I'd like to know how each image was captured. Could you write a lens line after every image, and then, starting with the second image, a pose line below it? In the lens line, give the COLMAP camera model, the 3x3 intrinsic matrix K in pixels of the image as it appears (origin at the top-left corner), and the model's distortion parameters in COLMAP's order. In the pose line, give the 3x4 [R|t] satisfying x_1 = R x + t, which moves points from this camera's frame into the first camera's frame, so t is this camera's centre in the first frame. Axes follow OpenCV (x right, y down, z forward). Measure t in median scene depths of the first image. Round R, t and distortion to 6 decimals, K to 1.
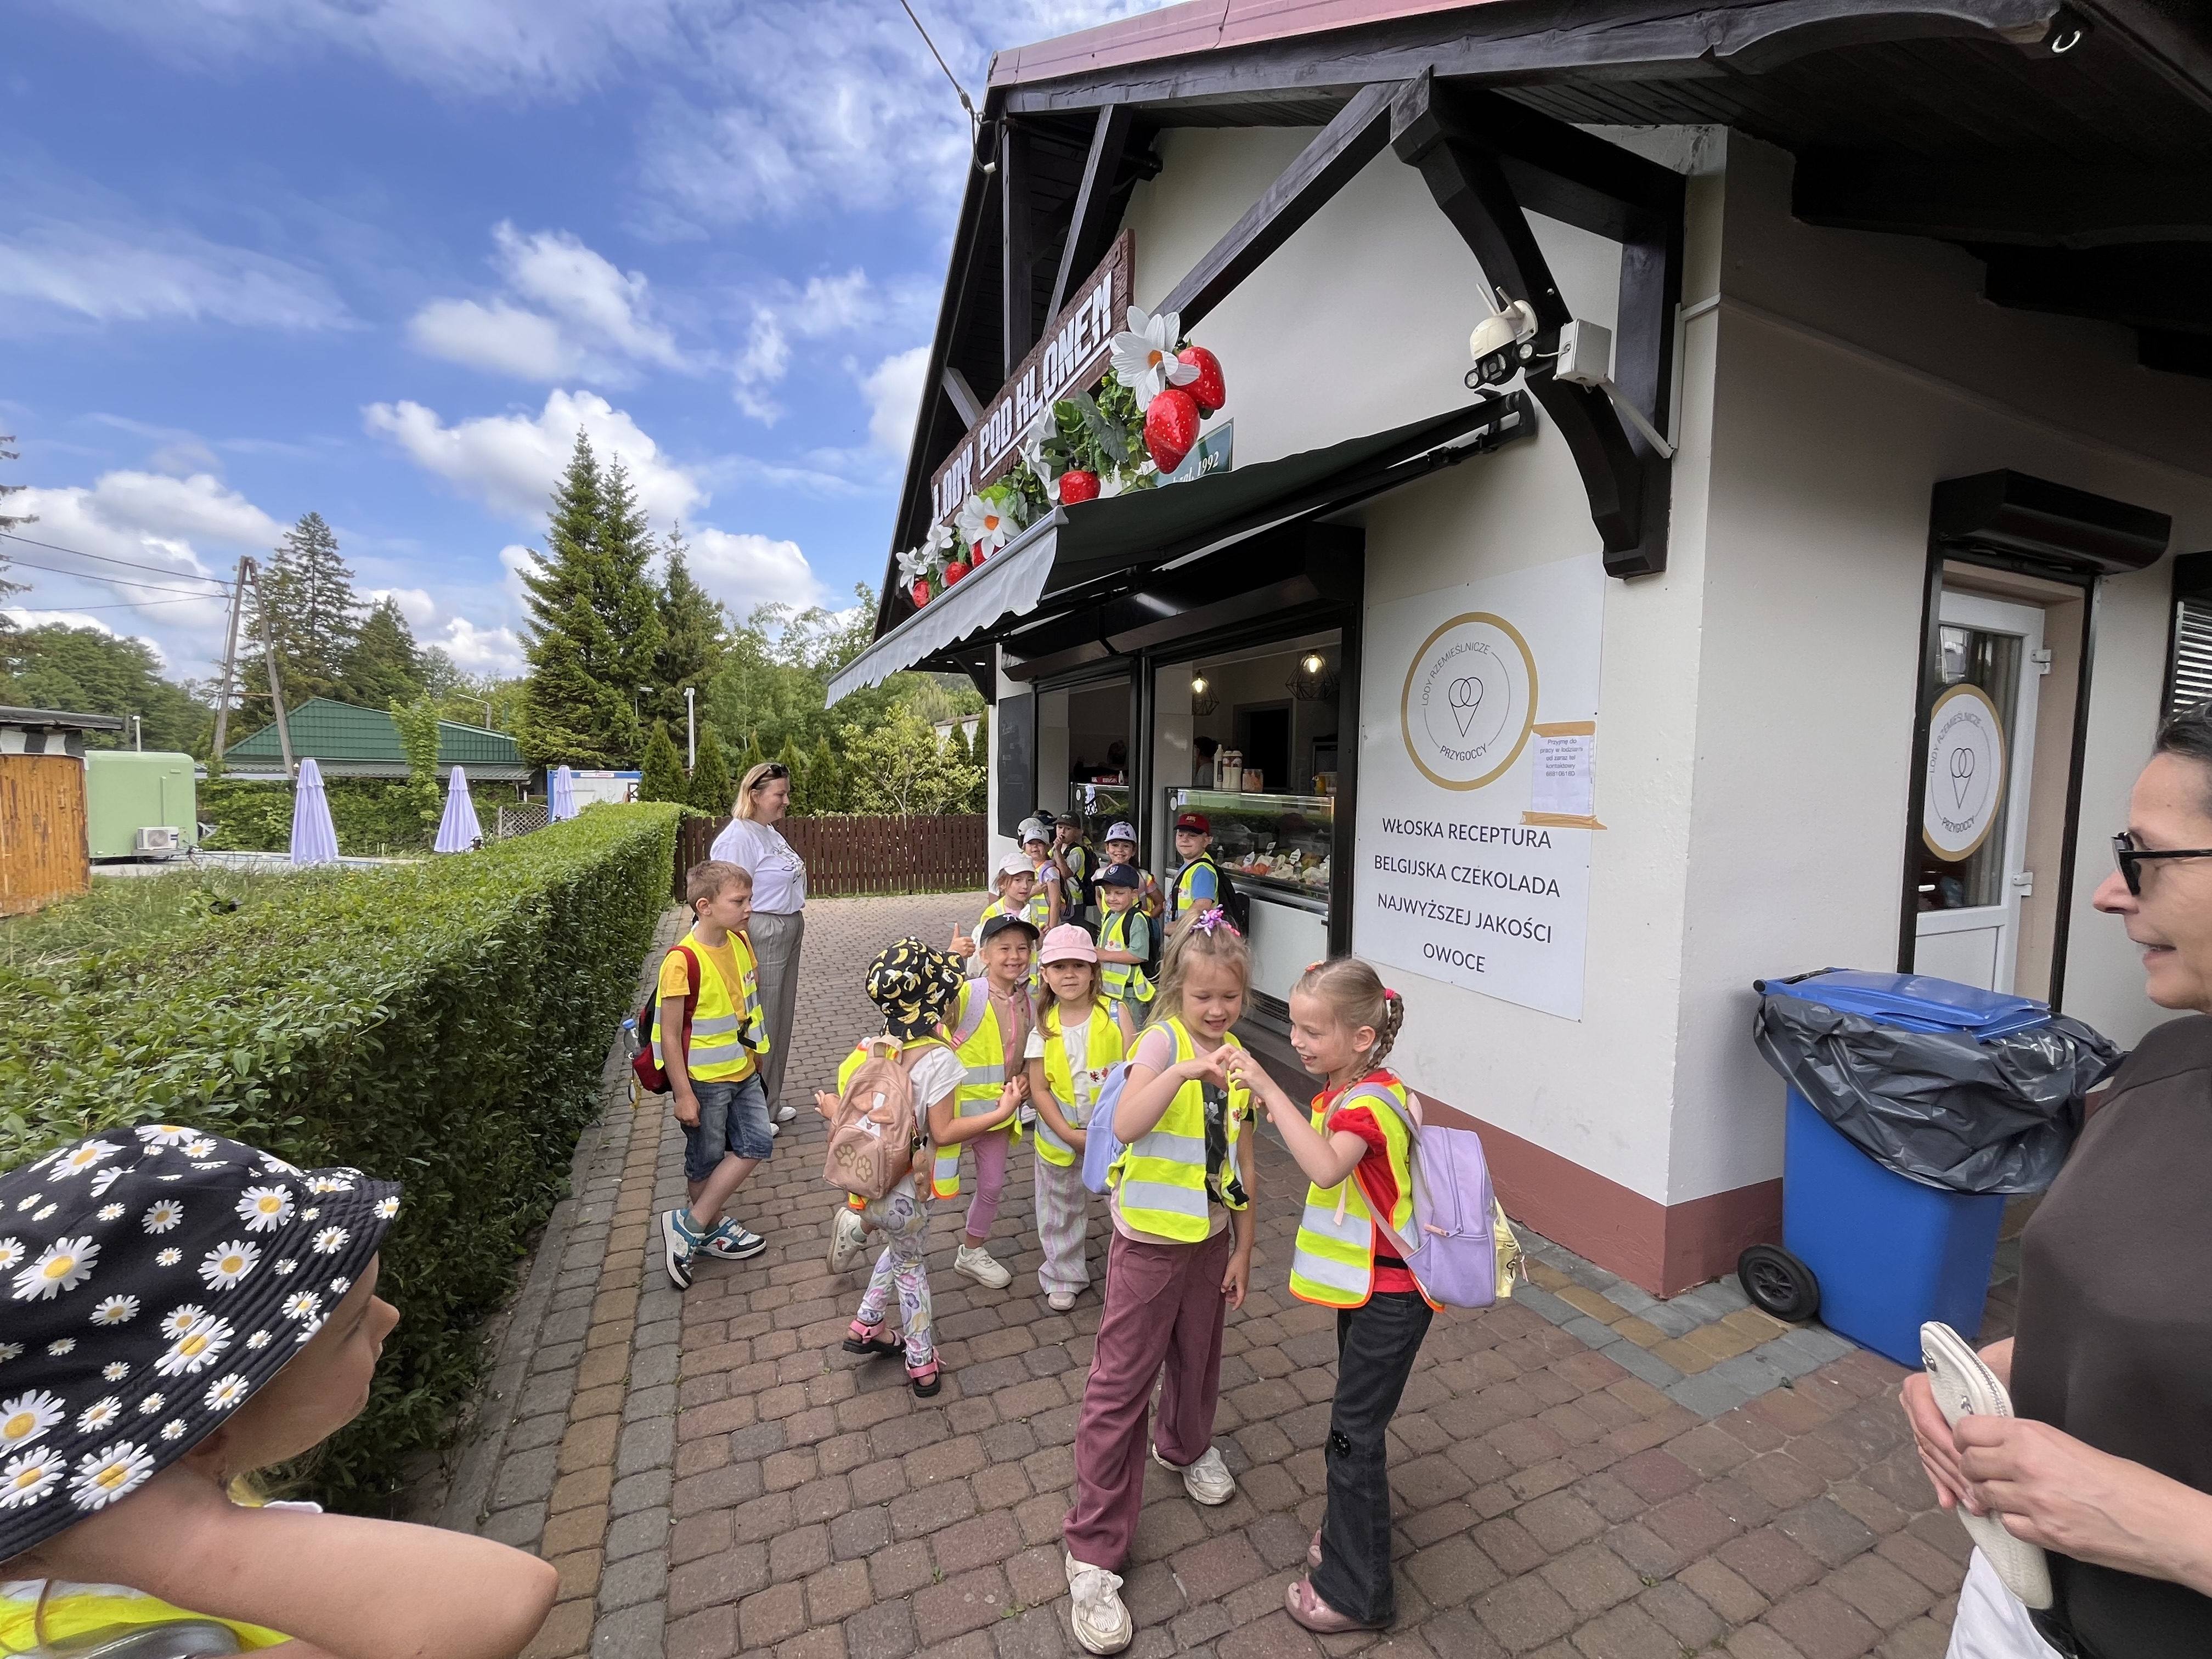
lens RADIAL K [[901.0, 0, 1099.1], [0, 901.0, 832.2], [0, 0, 1]] dist [-0.005882, 0.000605]
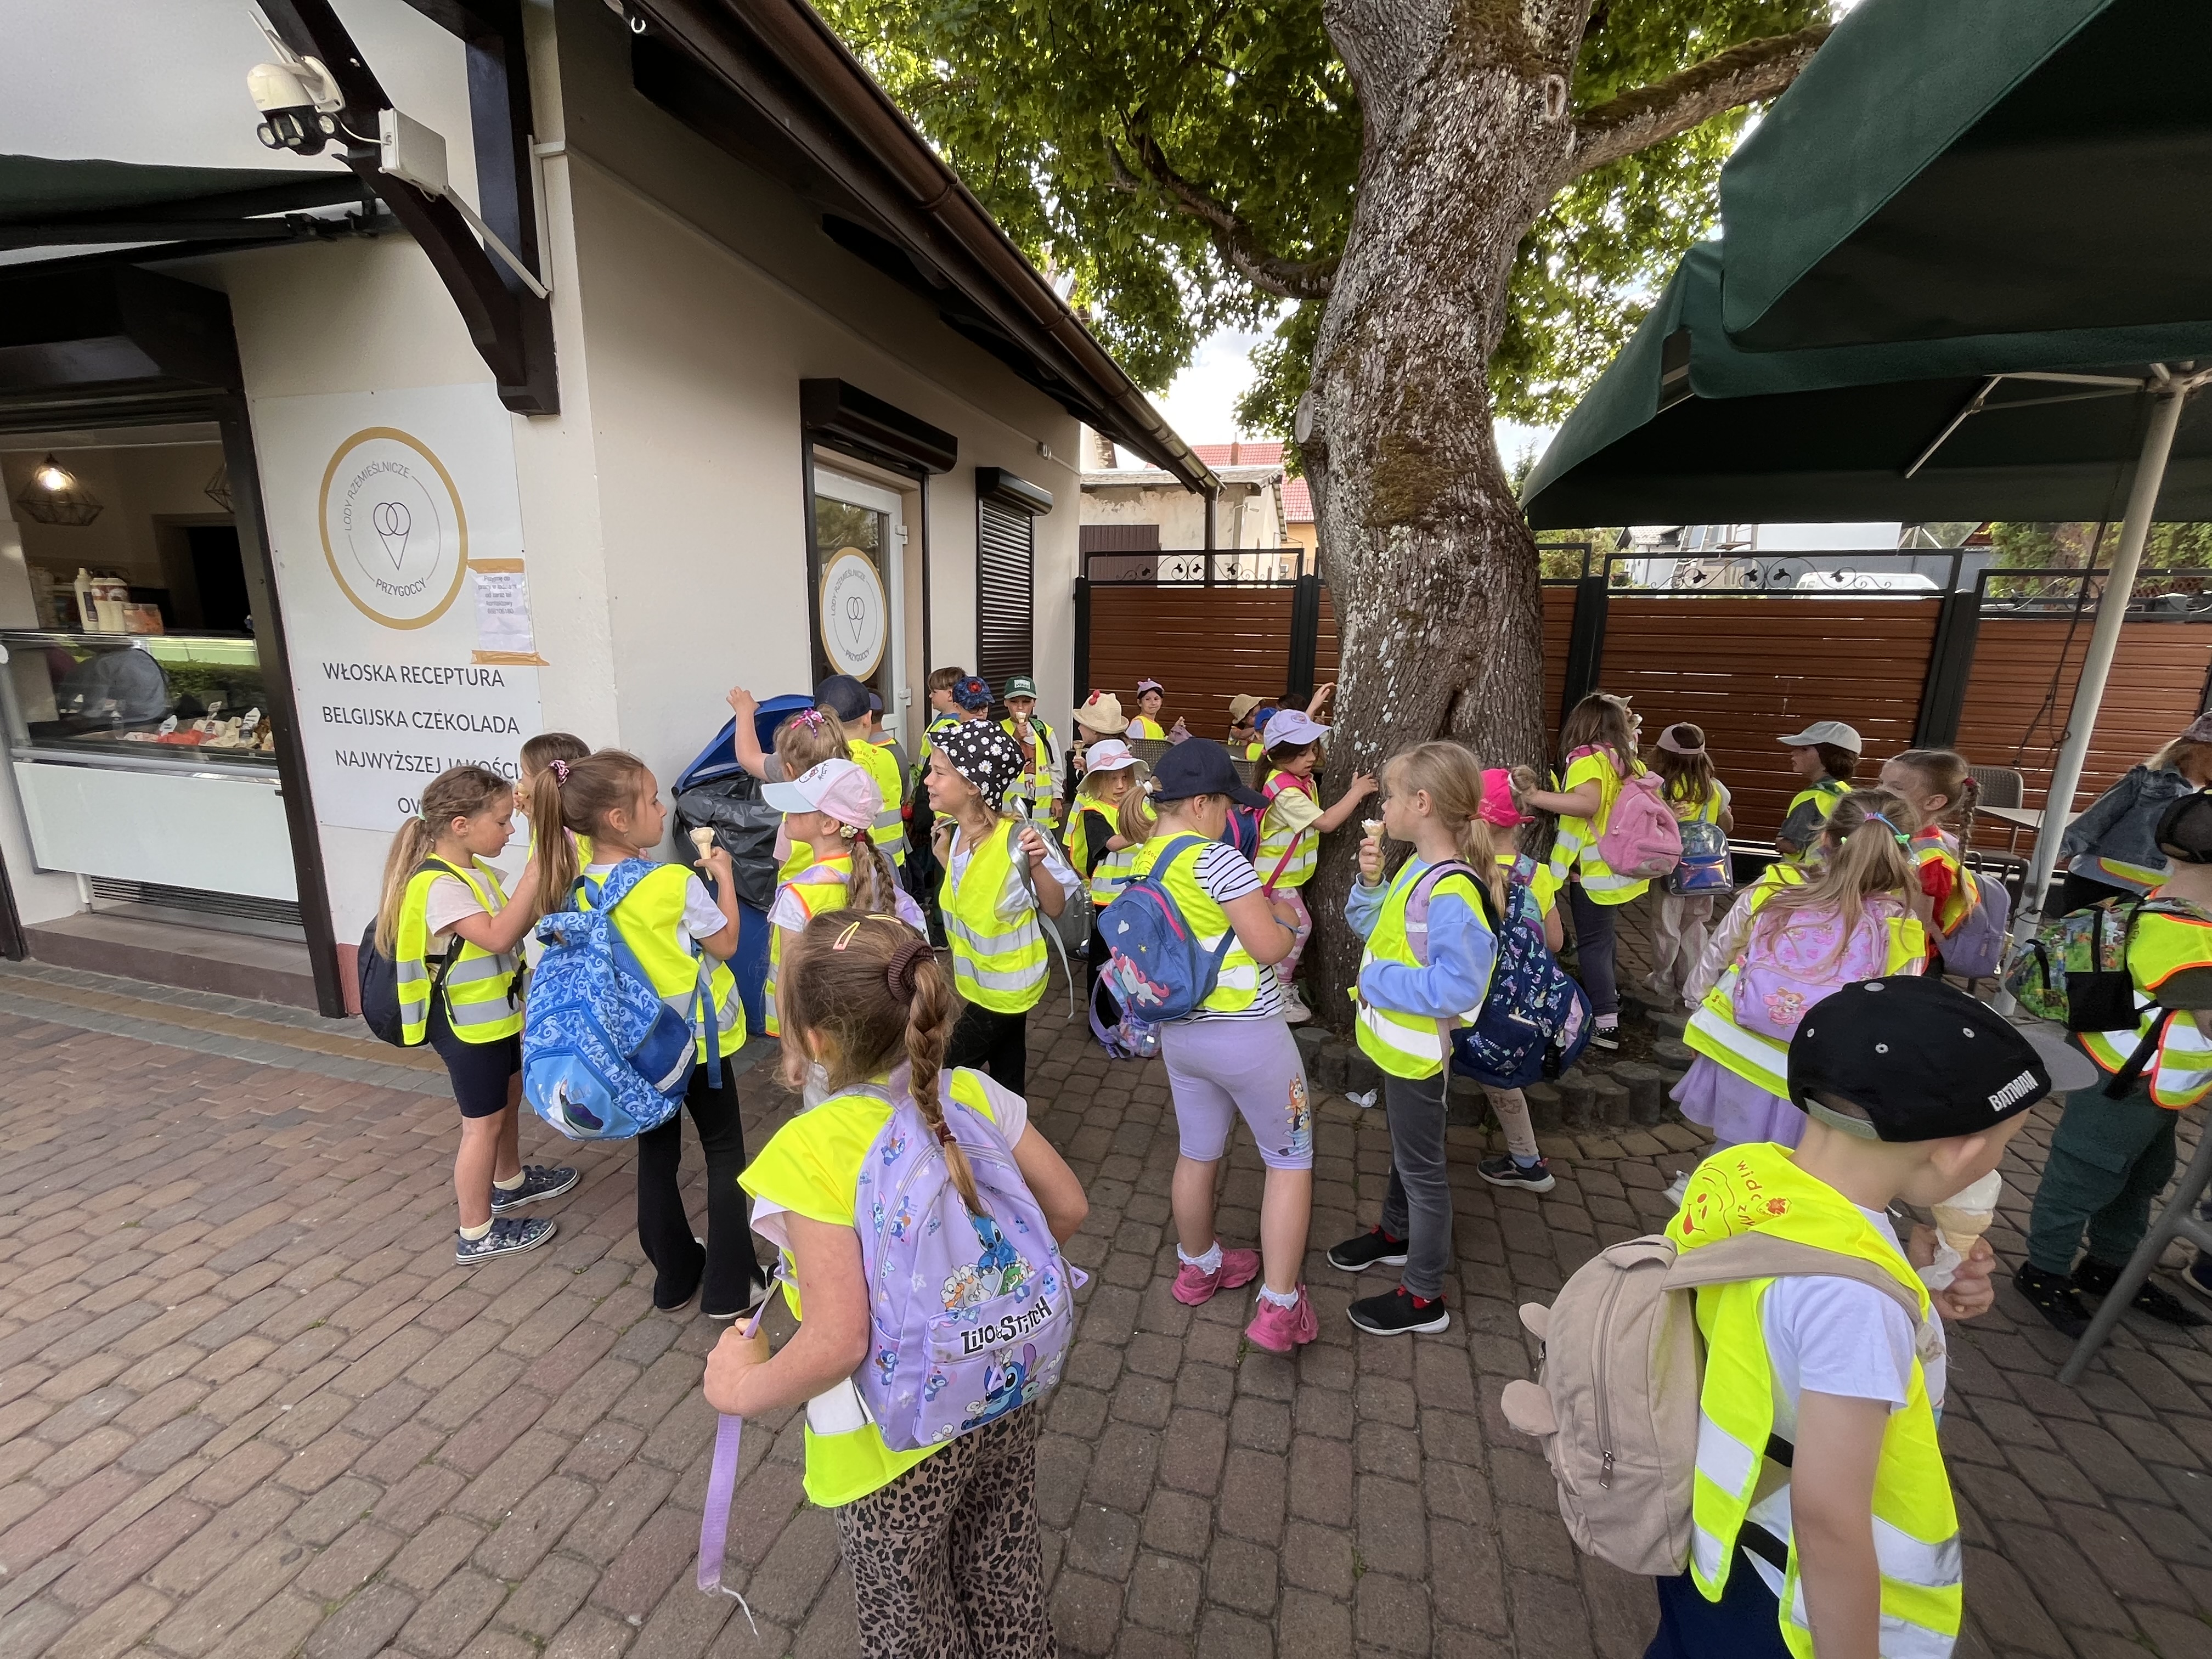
lens RADIAL K [[901.0, 0, 1099.1], [0, 901.0, 832.2], [0, 0, 1]] dist [-0.005882, 0.000605]
pose [[0.628821, -0.169584, 0.758831, 0.123411], [0.041415, 0.981846, 0.185104, 0.018710], [-0.776446, -0.084970, 0.624429, -0.163587]]
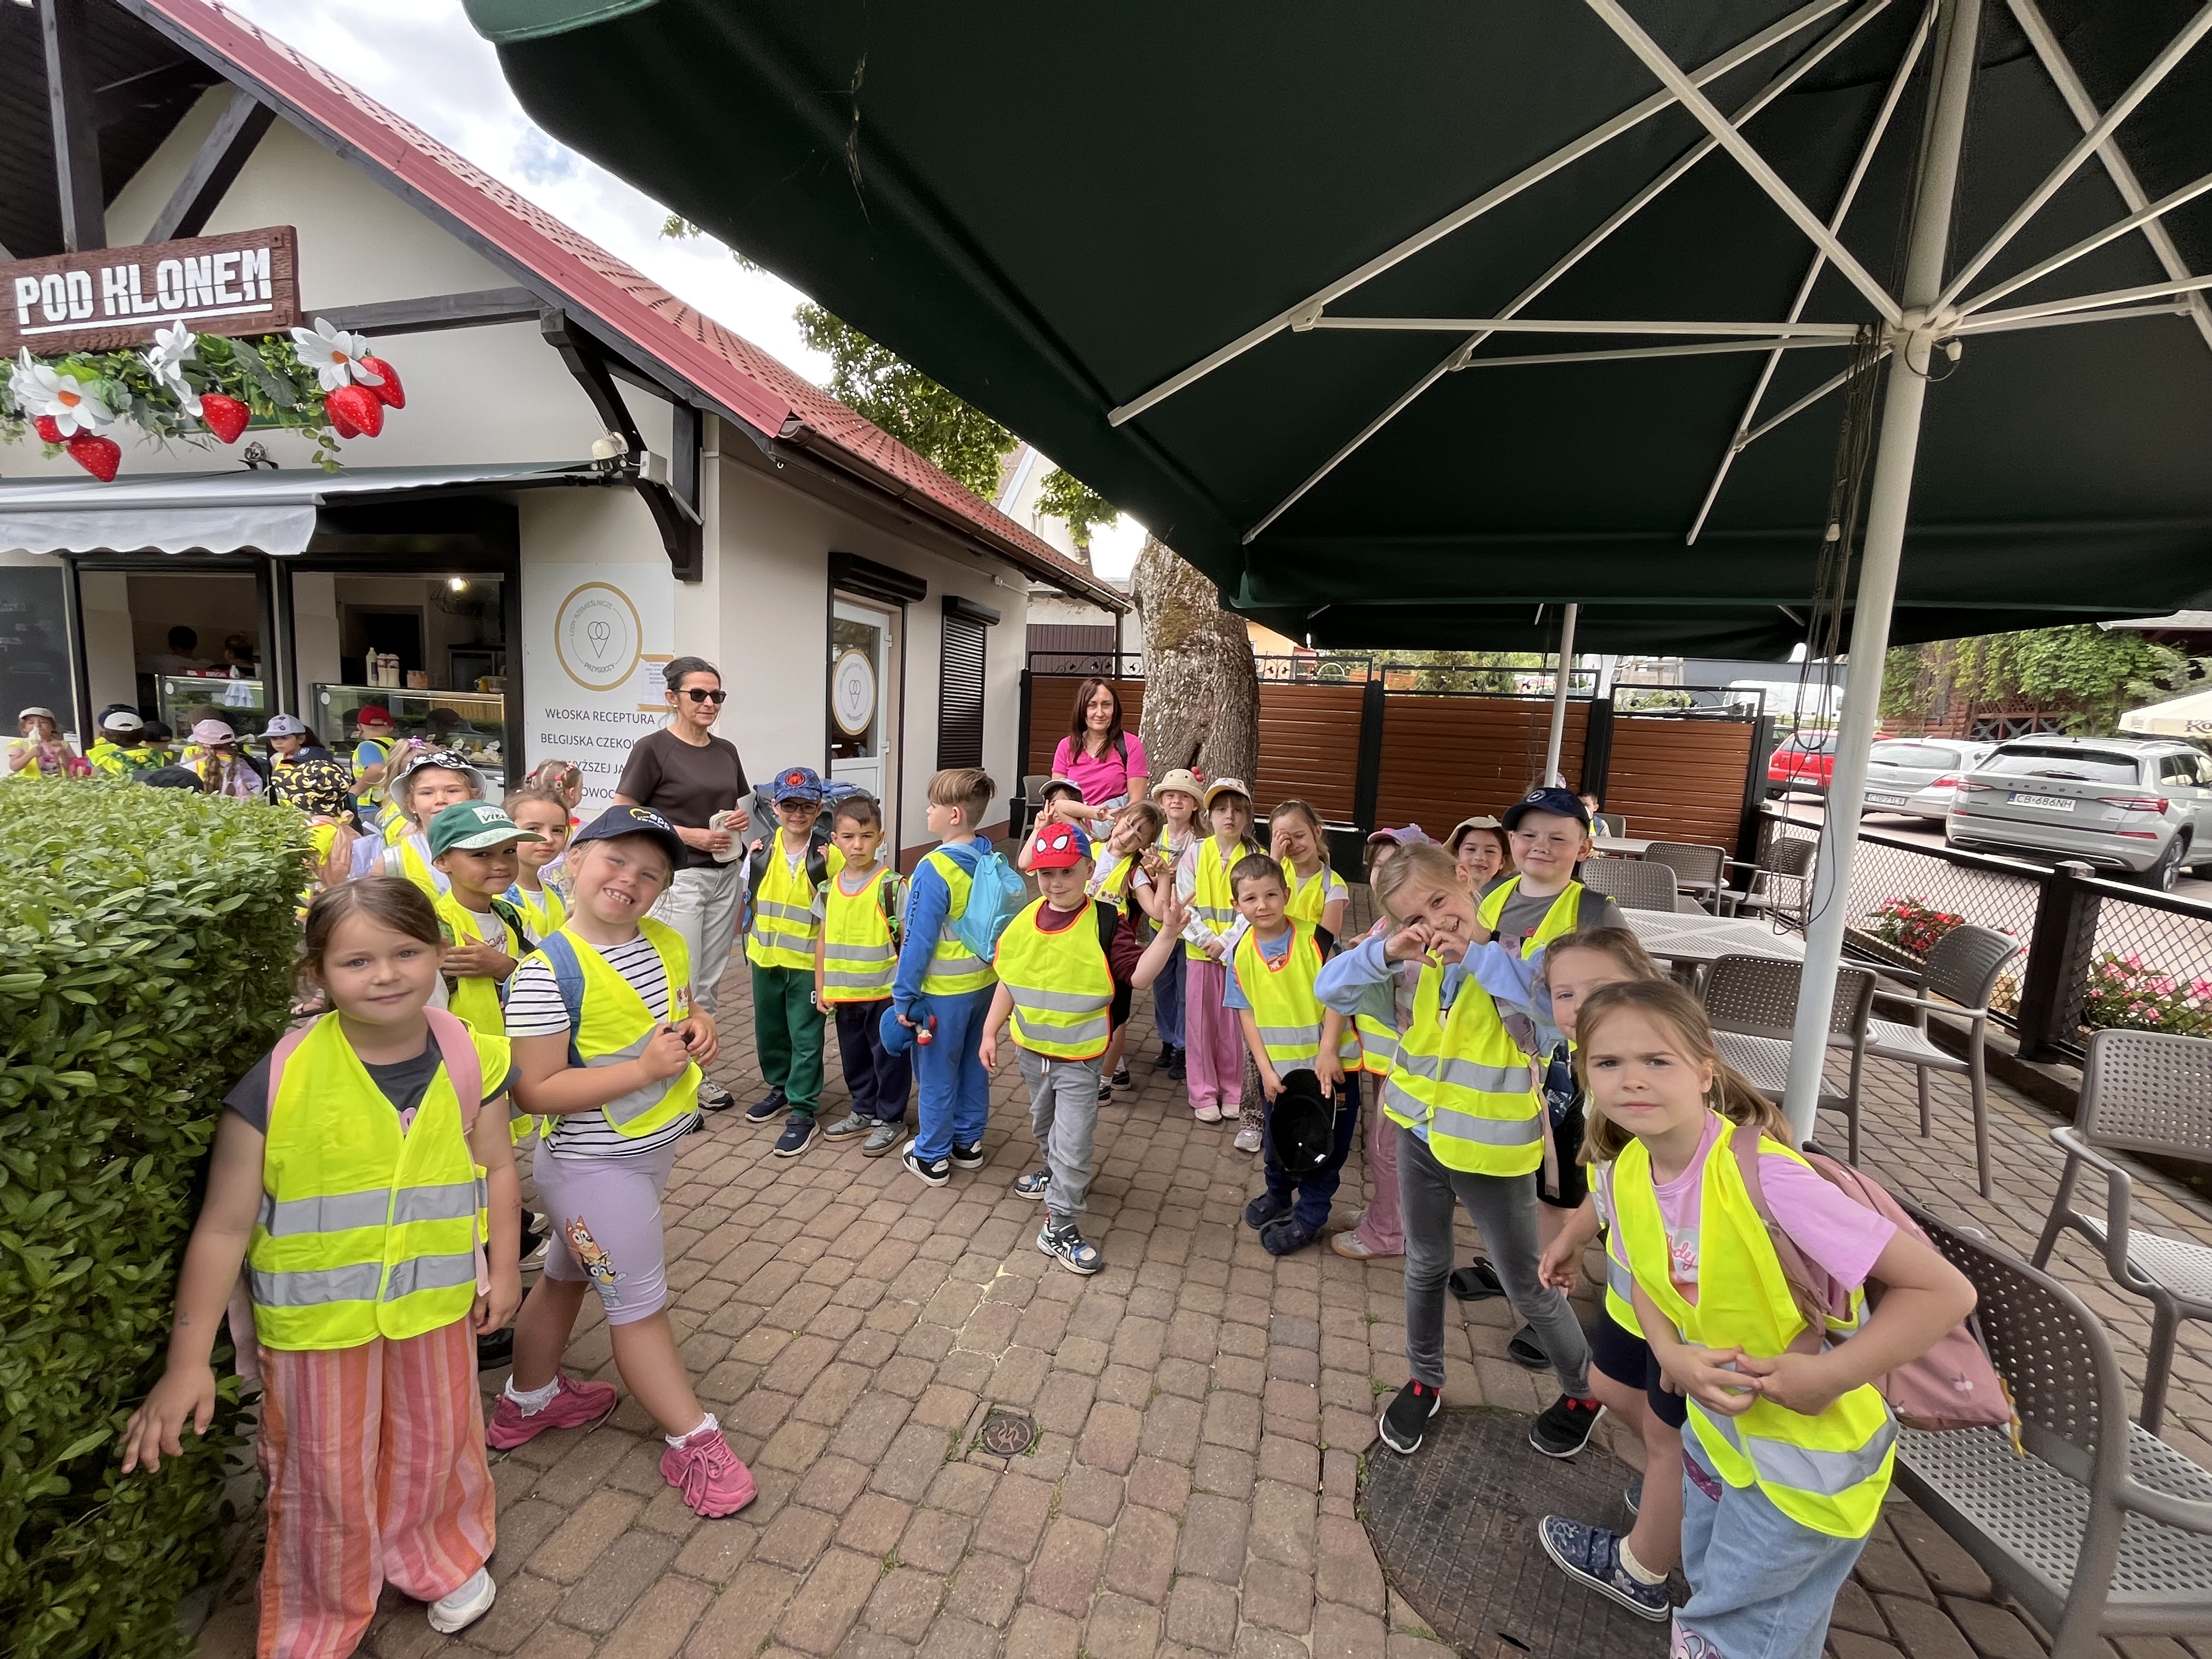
lens RADIAL K [[903.3, 0, 1098.9], [0, 903.3, 832.0], [0, 0, 1]] dist [-0.002165, -0.000375]
pose [[0.627263, -0.081034, 0.774581, -0.353164], [0.012086, 0.995465, 0.094355, 0.071174], [-0.778714, -0.049824, 0.625398, -0.822067]]
